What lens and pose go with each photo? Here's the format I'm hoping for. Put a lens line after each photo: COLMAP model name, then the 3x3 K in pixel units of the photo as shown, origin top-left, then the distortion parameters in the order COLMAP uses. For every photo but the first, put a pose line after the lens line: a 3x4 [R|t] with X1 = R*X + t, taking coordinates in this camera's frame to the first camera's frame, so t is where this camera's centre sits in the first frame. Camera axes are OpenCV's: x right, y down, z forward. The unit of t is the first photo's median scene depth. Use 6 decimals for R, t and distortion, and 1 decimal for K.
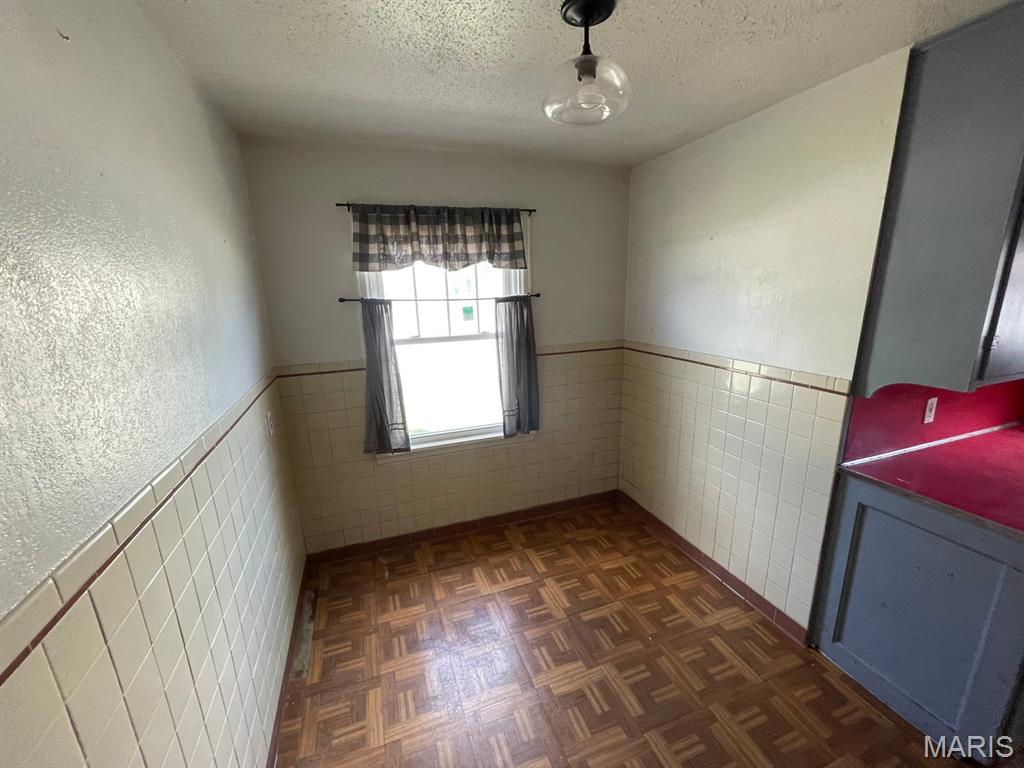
lens RADIAL K [[415.0, 0, 510.9], [0, 415.0, 388.4], [0, 0, 1]] dist [-0.000734, 0.000939]
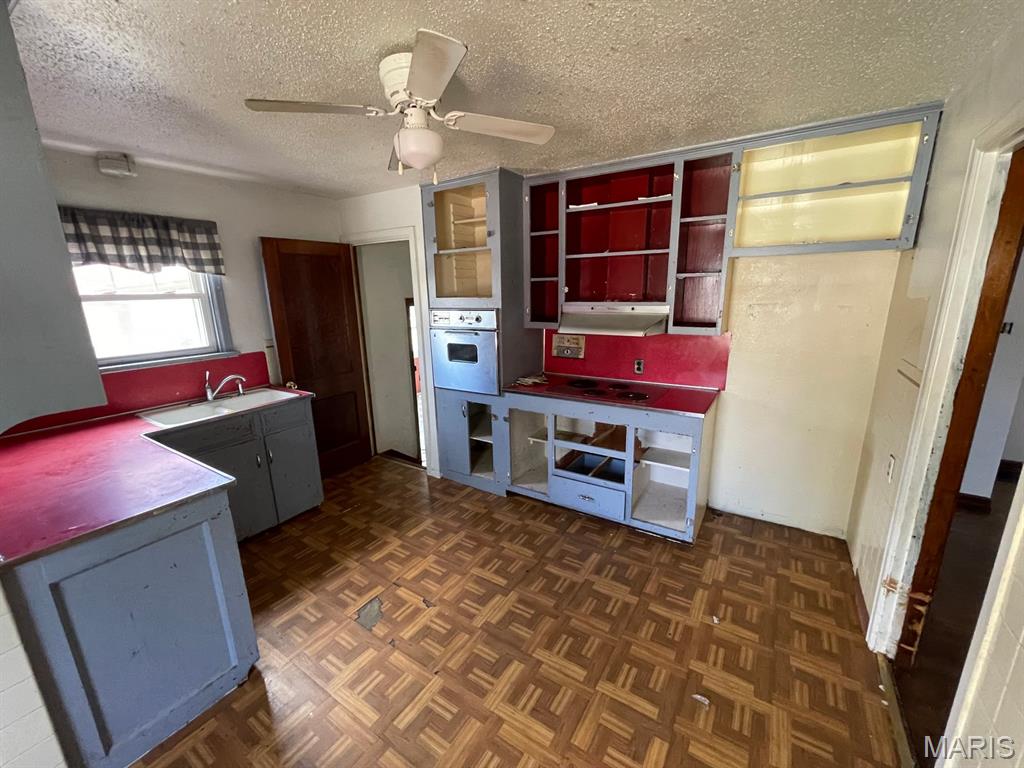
lens RADIAL K [[415.0, 0, 510.9], [0, 415.0, 388.4], [0, 0, 1]] dist [-0.000734, 0.000939]
pose [[-0.601980, -0.149715, 0.784350, -0.141471], [0.226988, 0.909660, 0.347845, -0.085558], [-0.765569, 0.387434, -0.513614, 0.429534]]
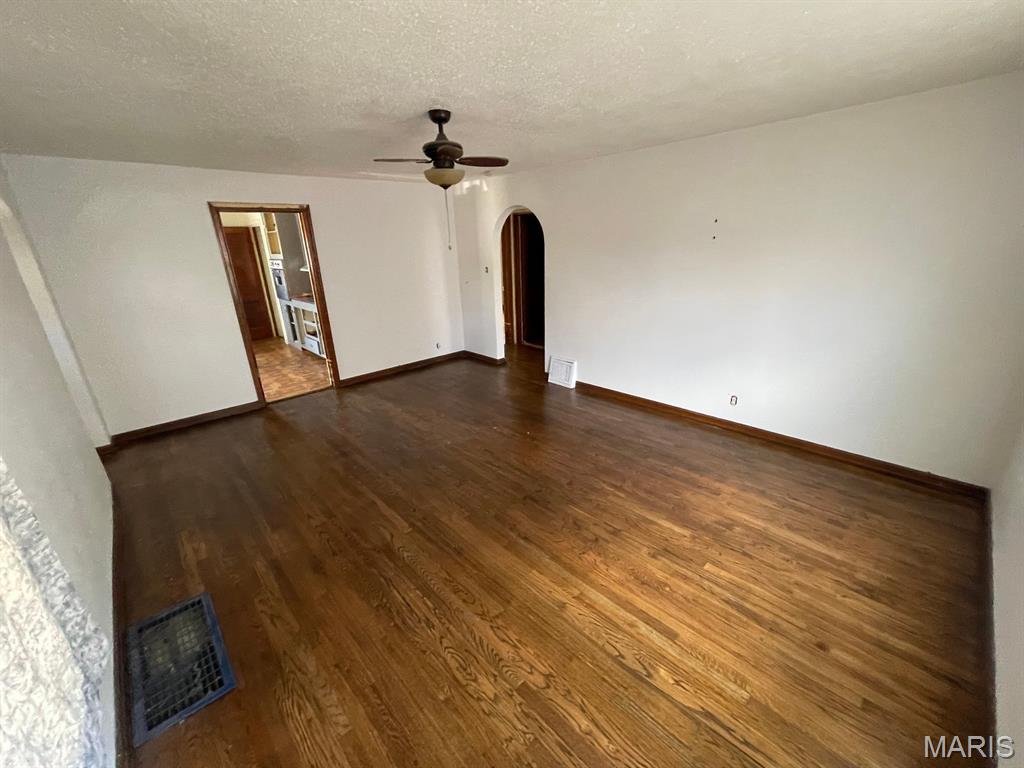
lens RADIAL K [[415.0, 0, 510.9], [0, 415.0, 388.4], [0, 0, 1]] dist [-0.000734, 0.000939]
pose [[-0.387375, -0.277294, 0.879232, -2.349442], [0.259306, 0.882422, 0.392546, 0.190096], [-0.884704, 0.380052, -0.269924, -0.550461]]
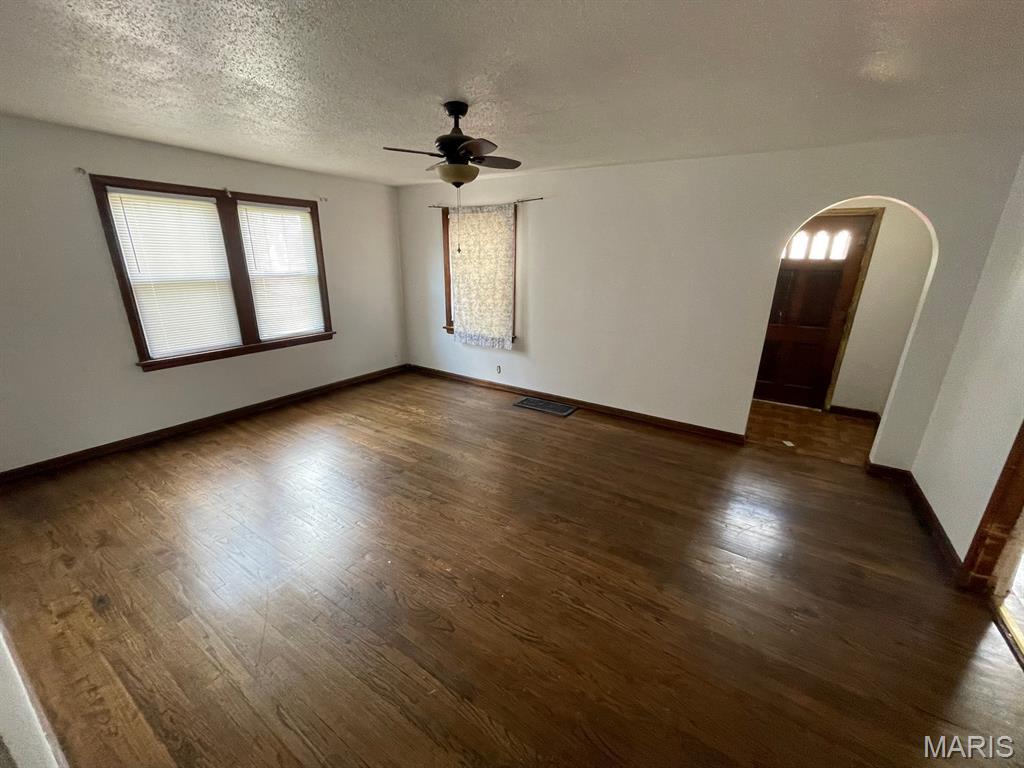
lens RADIAL K [[412.8, 0, 502.1], [0, 412.8, 387.0], [0, 0, 1]] dist [0.028689, 0.000189]
pose [[0.594653, 0.282508, -0.752713, -0.213915], [-0.218618, 0.957772, 0.186760, 0.359866], [0.773688, 0.053499, 0.631303, -1.435778]]
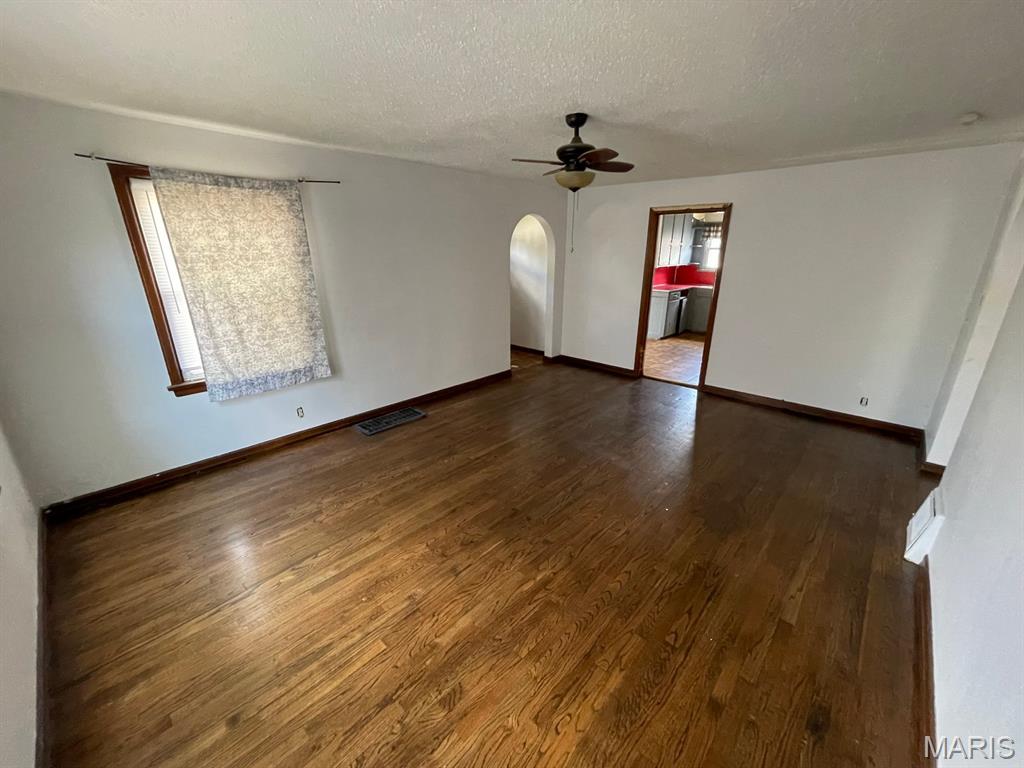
lens RADIAL K [[415.0, 0, 510.9], [0, 415.0, 388.4], [0, 0, 1]] dist [-0.000734, 0.000939]
pose [[0.892927, -0.121114, 0.433605, -1.862440], [0.085242, 0.991195, 0.101321, 0.502025], [-0.442058, -0.053511, 0.895389, -1.832816]]
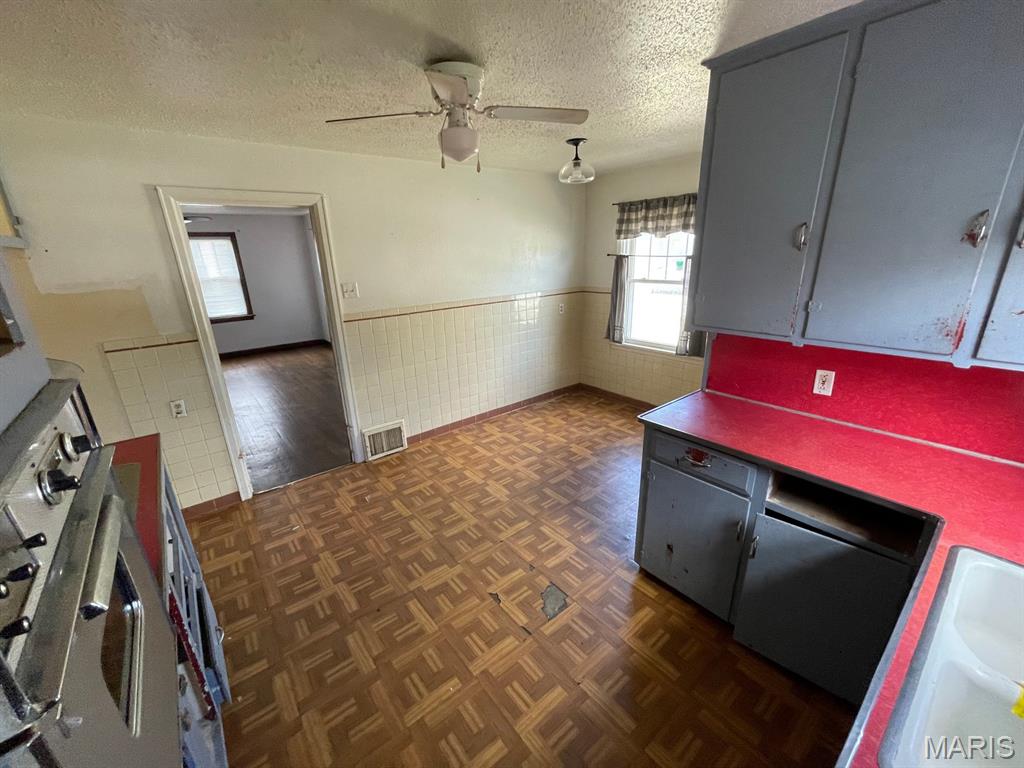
lens RADIAL K [[415.0, 0, 510.9], [0, 415.0, 388.4], [0, 0, 1]] dist [-0.000734, 0.000939]
pose [[0.324699, 0.314743, -0.891912, 1.306283], [-0.205348, 0.943972, 0.258358, -0.030494], [0.923257, 0.099264, 0.371138, -0.071106]]
